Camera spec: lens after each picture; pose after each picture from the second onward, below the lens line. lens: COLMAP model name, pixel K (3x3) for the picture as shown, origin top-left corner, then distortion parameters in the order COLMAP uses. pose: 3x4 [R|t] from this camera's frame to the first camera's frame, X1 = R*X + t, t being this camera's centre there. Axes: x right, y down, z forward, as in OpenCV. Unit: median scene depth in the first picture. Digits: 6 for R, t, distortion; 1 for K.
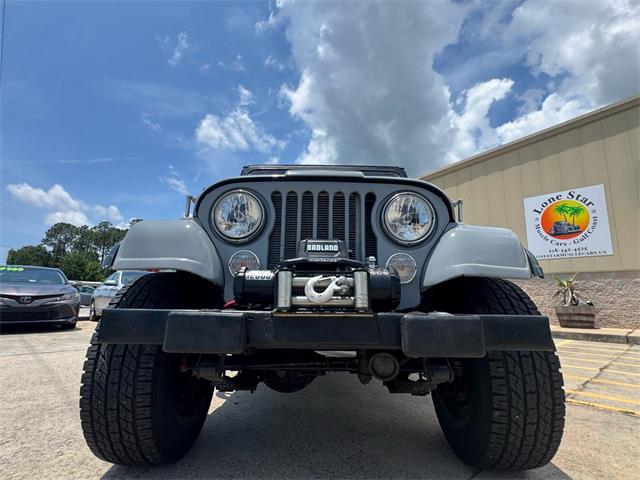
lens RADIAL K [[333.8, 0, 318.5], [0, 333.8, 238.3], [0, 0, 1]] dist [-0.001285, -0.000990]
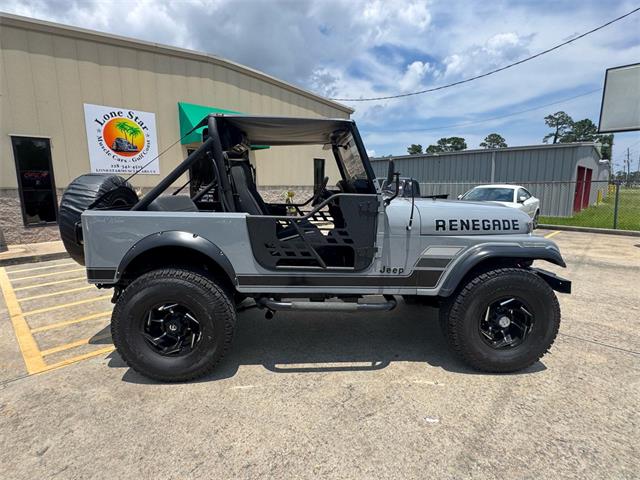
lens RADIAL K [[333.8, 0, 318.5], [0, 333.8, 238.3], [0, 0, 1]] dist [-0.001285, -0.000990]
pose [[-0.055095, -0.172945, 0.983389, -0.417613], [-0.175881, 0.971166, 0.160941, -0.023974], [-0.982869, -0.164092, -0.083924, 0.443857]]
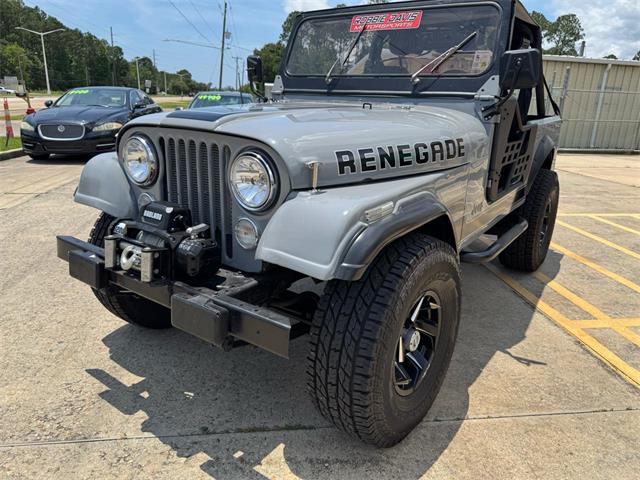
lens RADIAL K [[458.9, 0, 321.0], [0, 458.9, 235.0], [0, 0, 1]] dist [0.000437, -0.008541]
pose [[0.810775, 0.178569, -0.557456, 0.202534], [0.082613, 0.907895, 0.410977, -0.074923], [0.579499, -0.379263, 0.721346, 0.031186]]
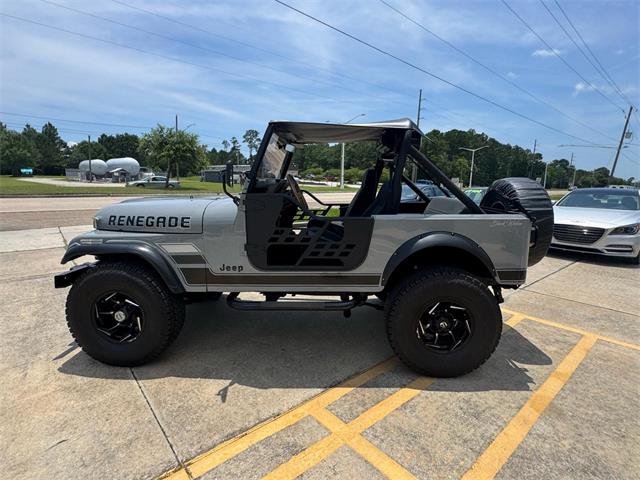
lens RADIAL K [[333.8, 0, 318.5], [0, 333.8, 238.3], [0, 0, 1]] dist [-0.001285, -0.000990]
pose [[-0.034573, 0.151531, -0.987848, 0.434701], [0.156042, 0.977134, 0.144427, -0.013470], [0.987145, -0.149153, -0.057428, 0.449393]]
